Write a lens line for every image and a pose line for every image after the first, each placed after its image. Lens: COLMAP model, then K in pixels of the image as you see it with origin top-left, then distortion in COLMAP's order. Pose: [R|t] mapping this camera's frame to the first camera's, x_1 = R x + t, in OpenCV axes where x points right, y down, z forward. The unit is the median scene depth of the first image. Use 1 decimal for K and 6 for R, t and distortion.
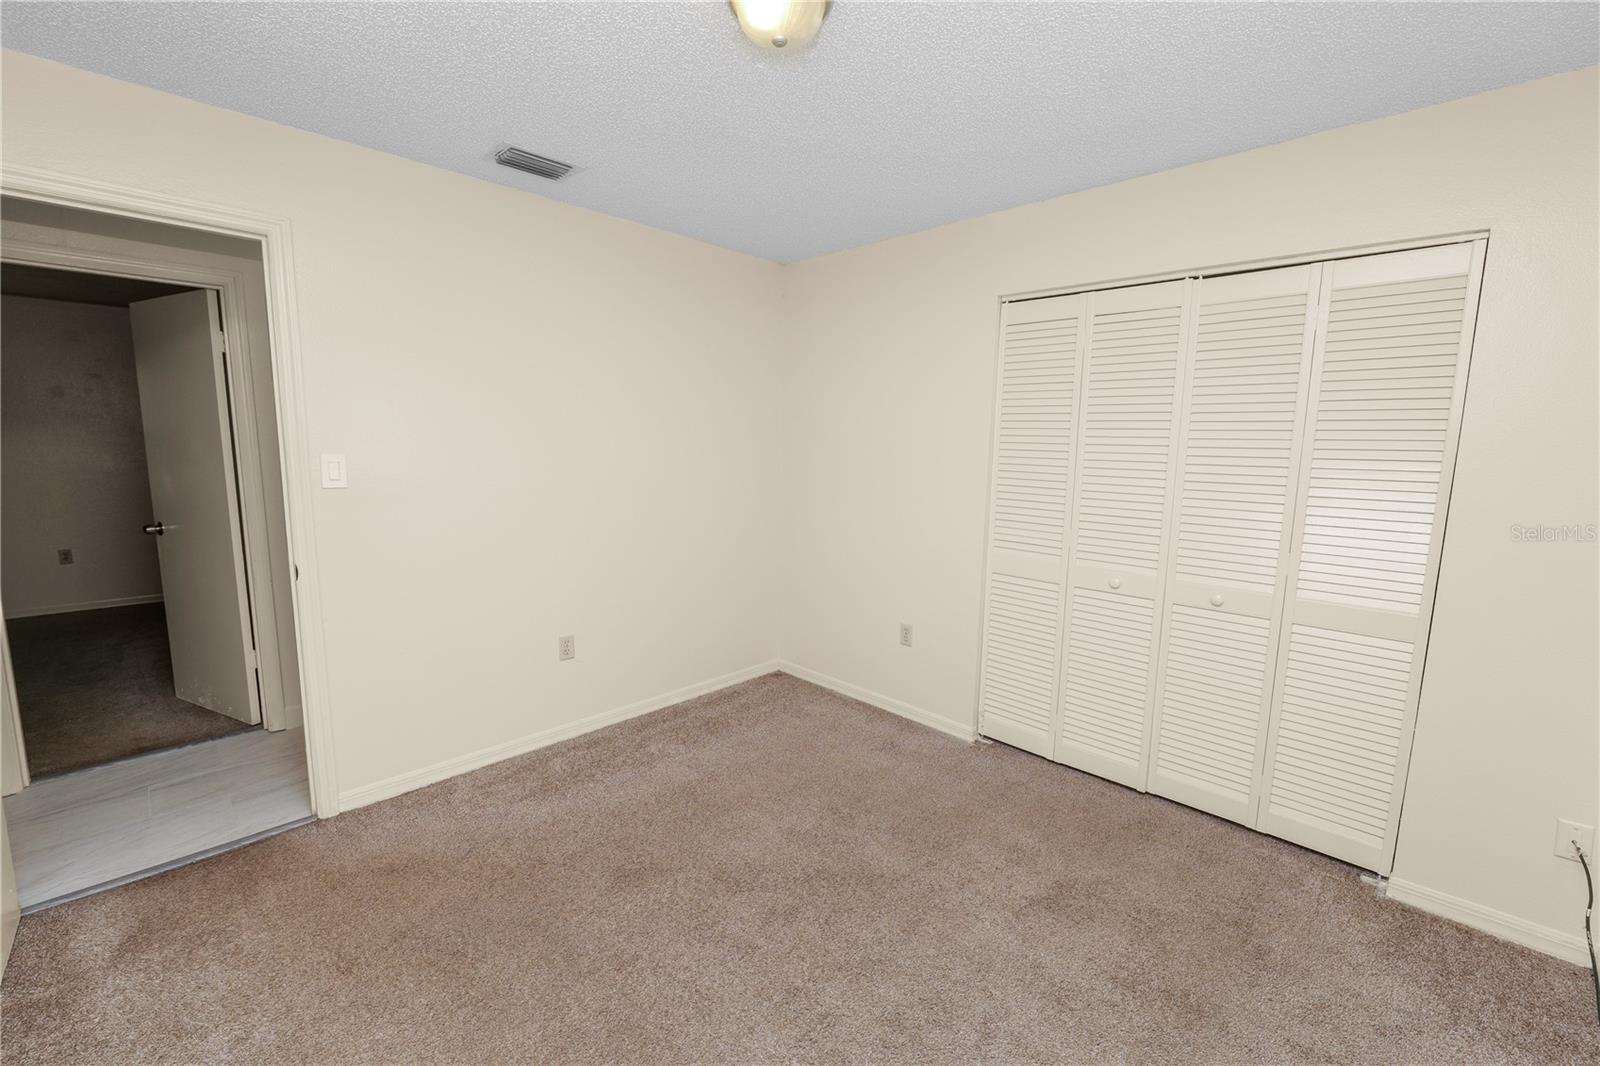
lens RADIAL K [[652.0, 0, 790.0], [0, 652.0, 537.7], [0, 0, 1]] dist [-0.012313, 0.000145]
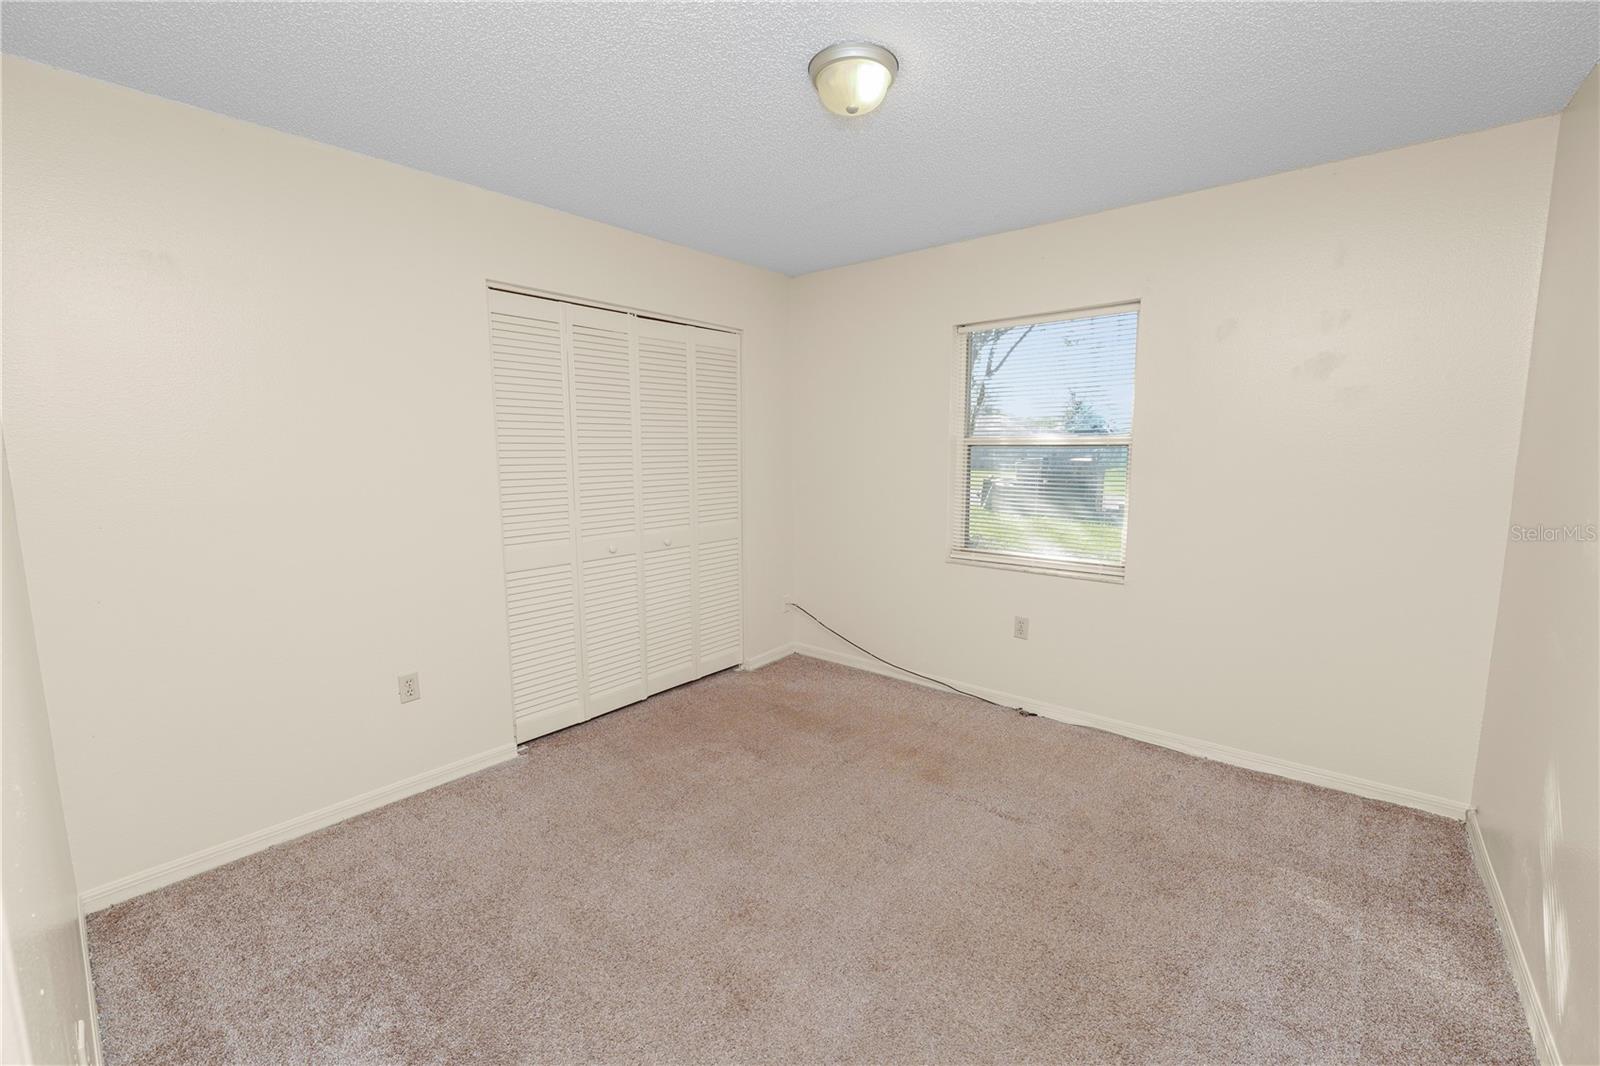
lens RADIAL K [[652.0, 0, 806.9], [0, 652.0, 531.3], [0, 0, 1]] dist [-0.012313, 0.000145]
pose [[-0.092989, -0.154217, 0.983651, -0.630602], [0.141114, 0.975918, 0.166345, -0.098652], [-0.985617, 0.154275, -0.068987, 0.605165]]
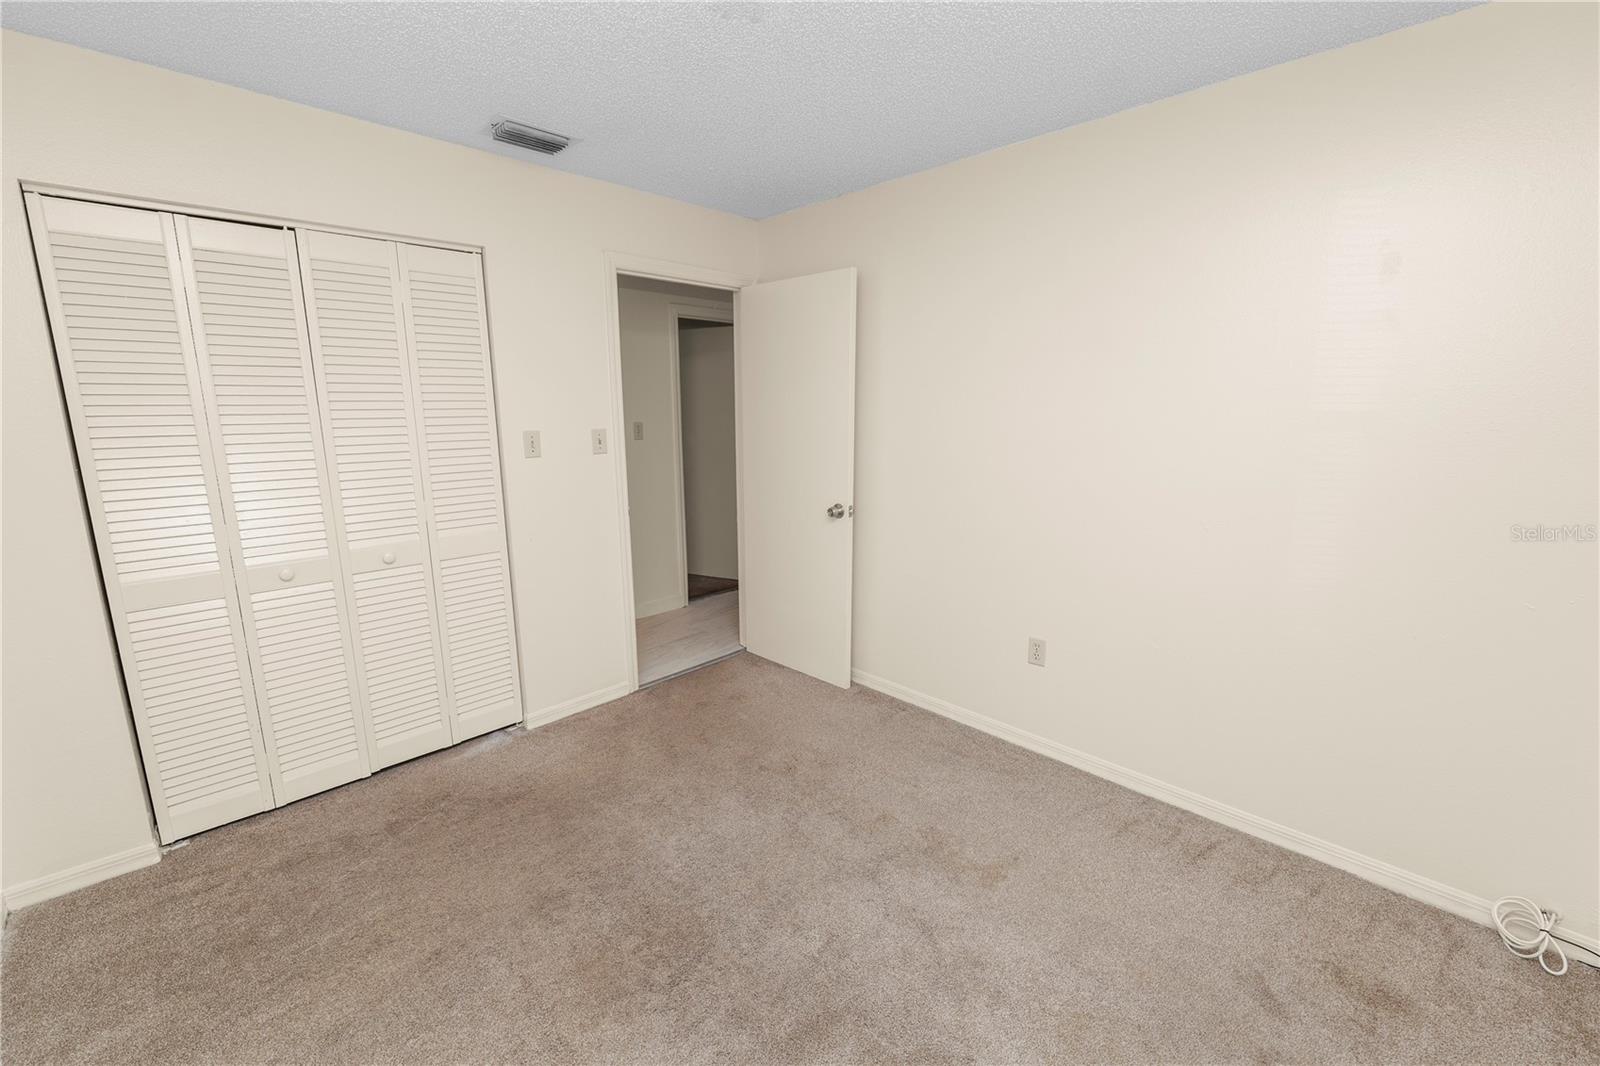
lens RADIAL K [[652.0, 0, 790.4], [0, 652.0, 524.8], [0, 0, 1]] dist [-0.012313, 0.000145]
pose [[0.003361, -0.194687, 0.980860, -0.320375], [0.160728, 0.968218, 0.191627, -0.048409], [-0.986993, 0.157008, 0.034546, 0.294926]]
